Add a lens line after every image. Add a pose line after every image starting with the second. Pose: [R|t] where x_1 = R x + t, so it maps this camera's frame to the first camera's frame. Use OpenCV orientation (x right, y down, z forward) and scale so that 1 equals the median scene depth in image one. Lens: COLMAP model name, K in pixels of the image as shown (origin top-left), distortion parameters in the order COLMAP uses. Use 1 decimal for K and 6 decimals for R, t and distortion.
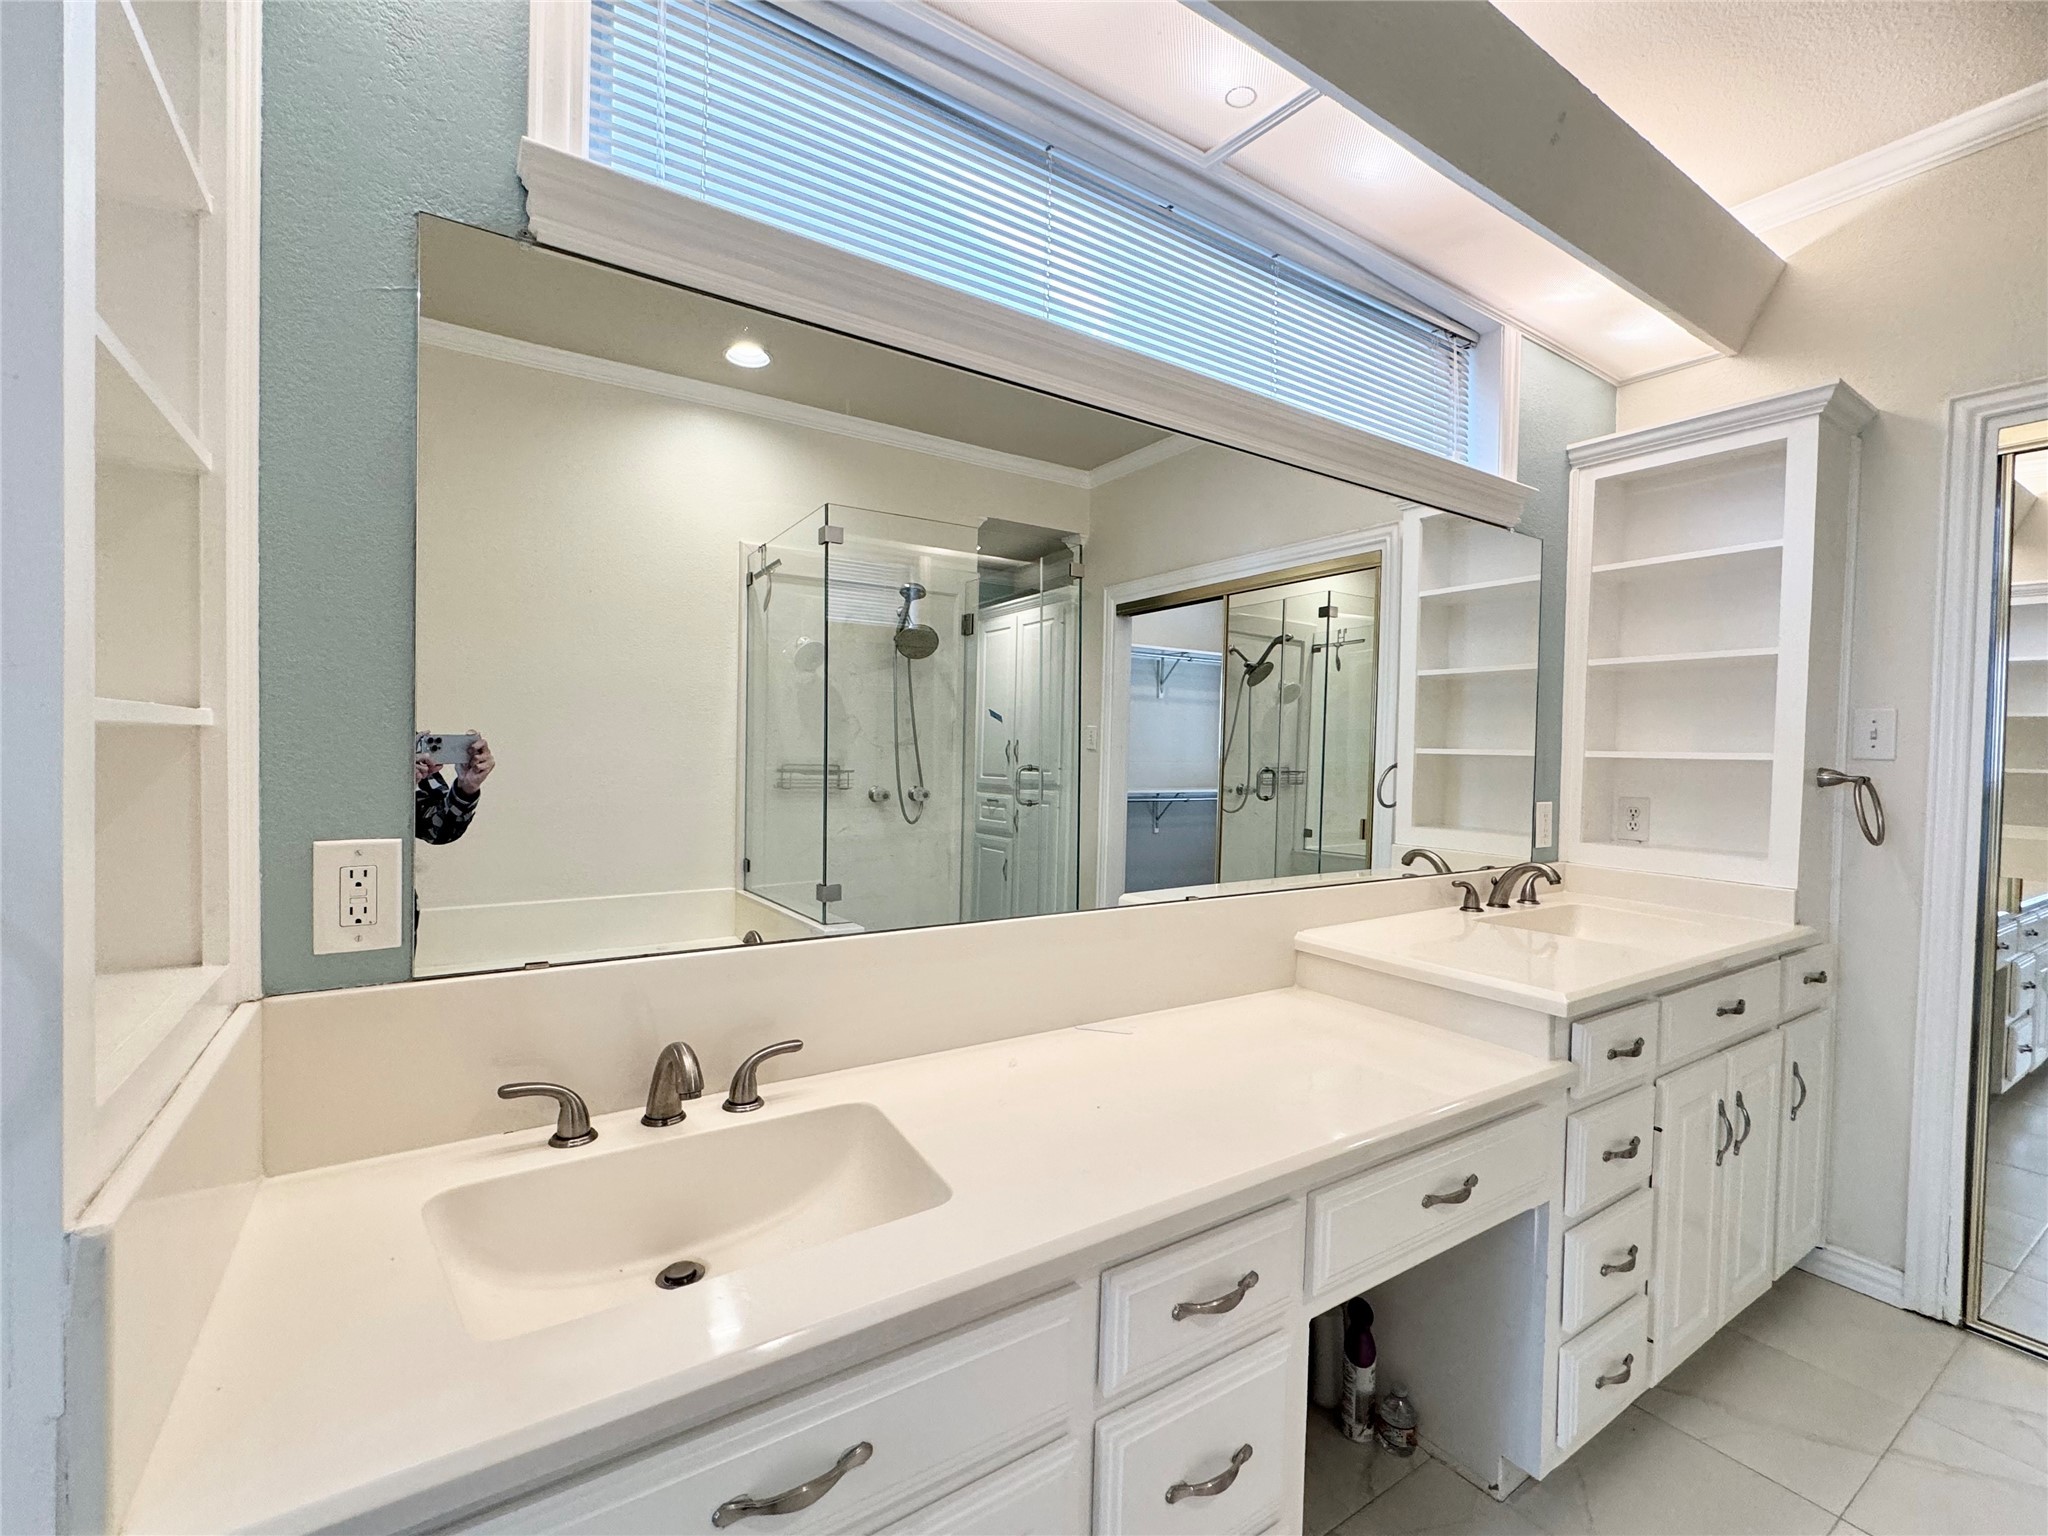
lens RADIAL K [[891.2, 0, 1016.2], [0, 891.2, 776.8], [0, 0, 1]] dist [-0.003532, -0.000252]
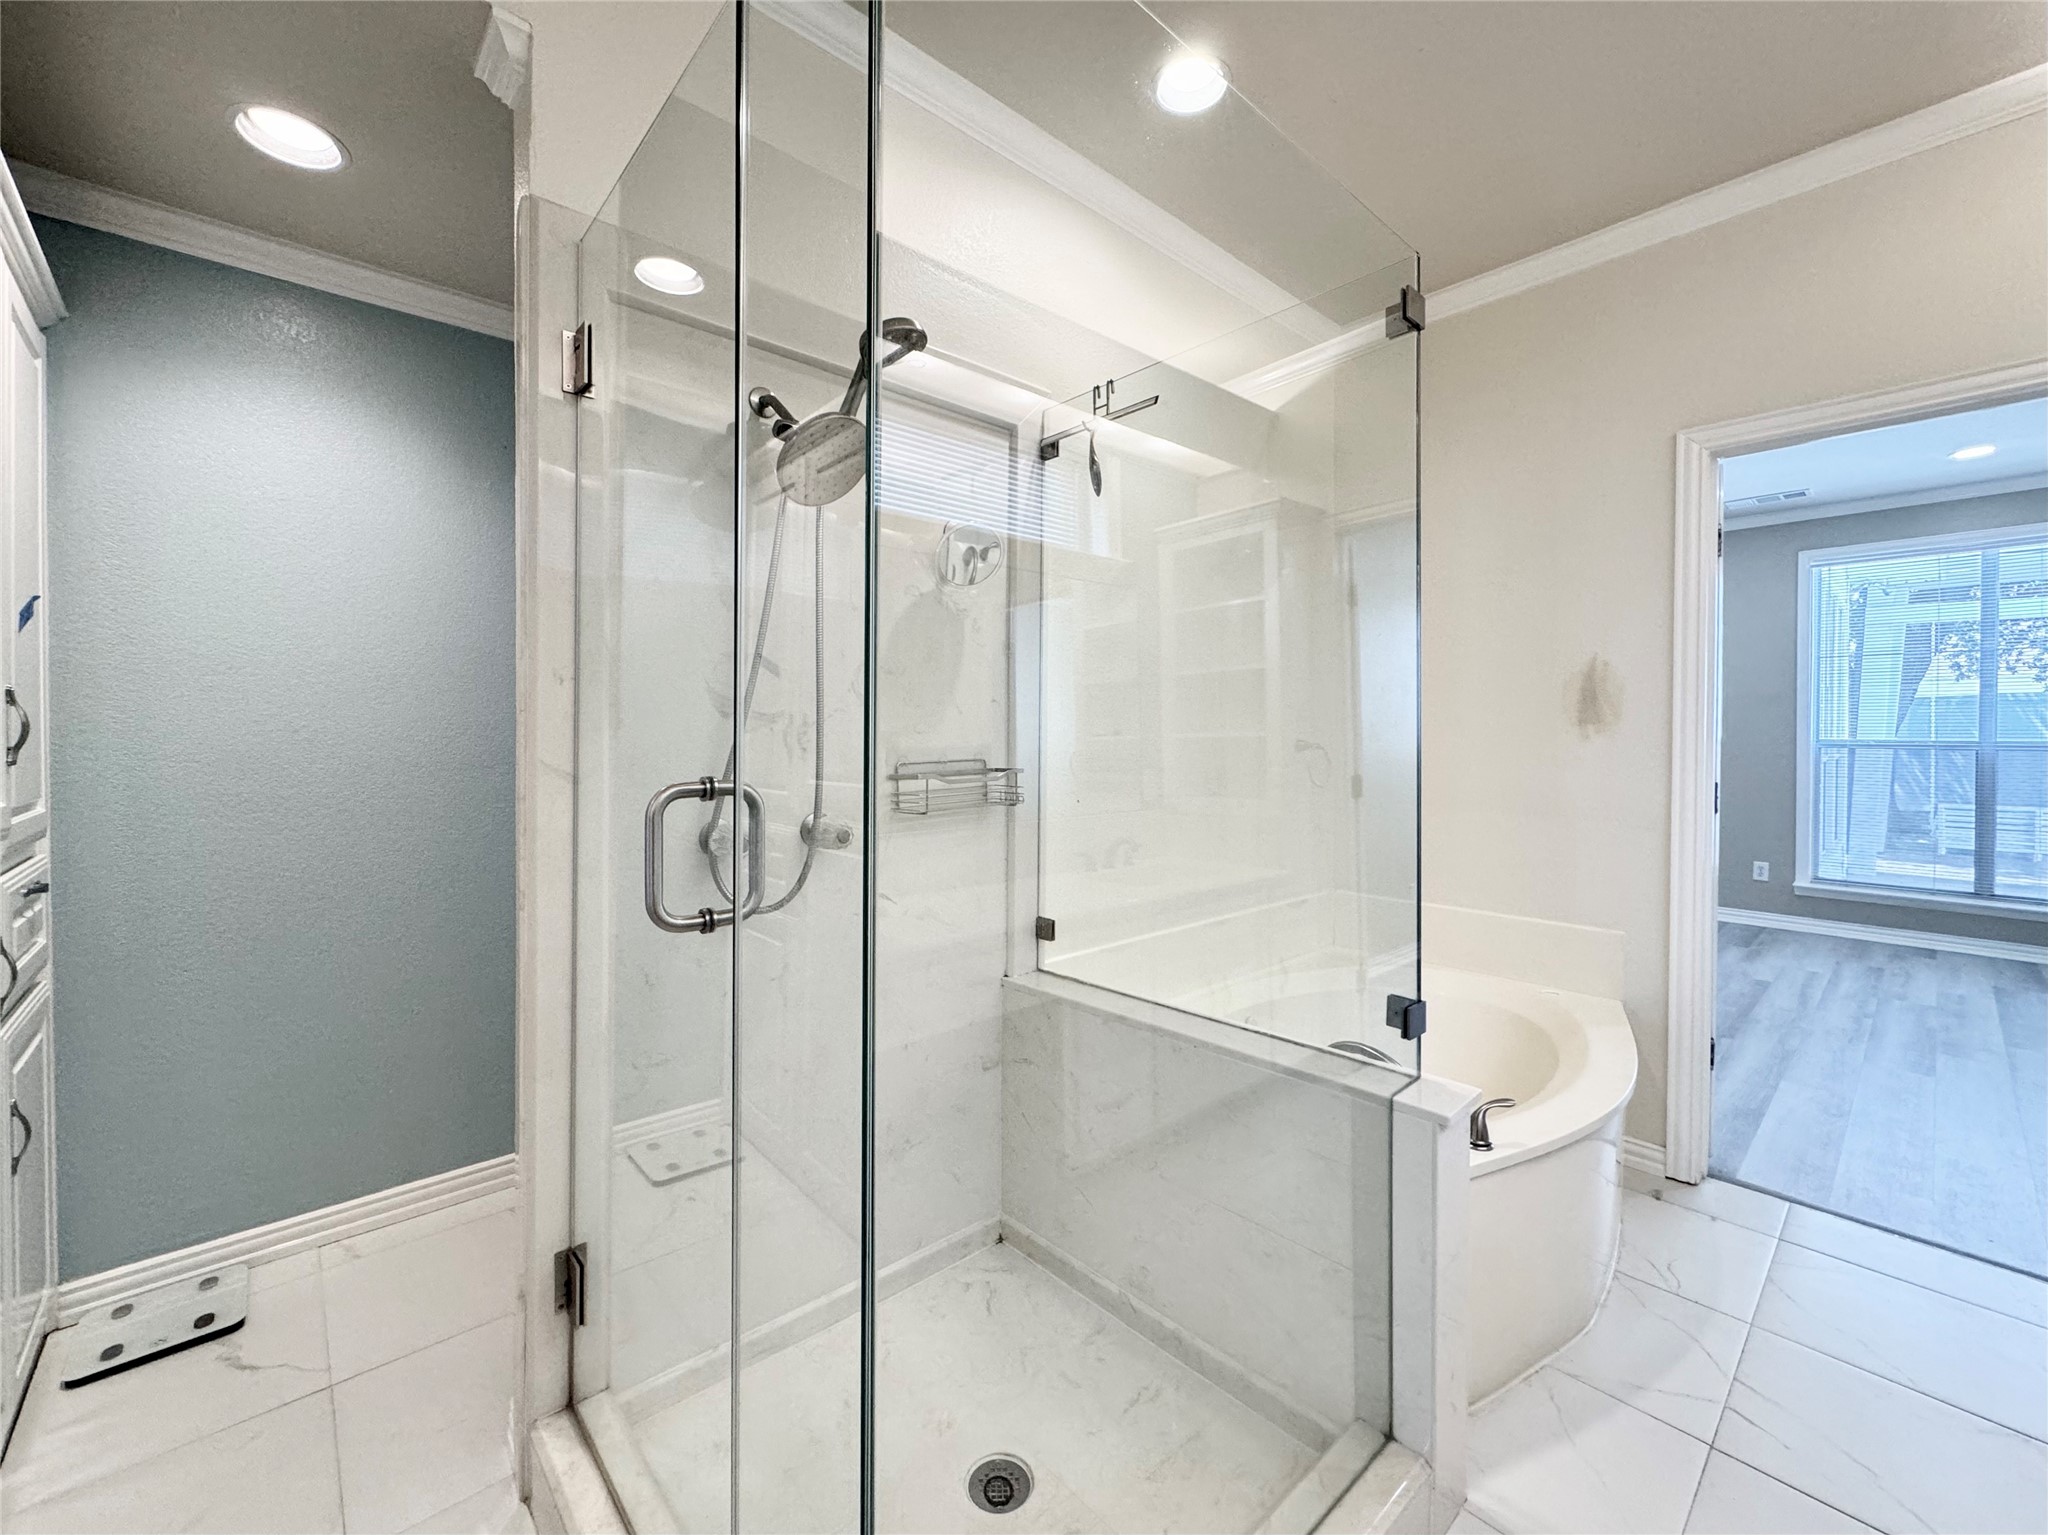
lens RADIAL K [[831.3, 0, 1032.5], [0, 831.3, 747.6], [0, 0, 1]] dist [-0.005642, 0.001186]
pose [[0.988897, -0.027233, 0.146083, 0.272477], [0.028808, 0.999547, -0.008675, -0.012033], [-0.145780, 0.012787, 0.989234, 0.645402]]
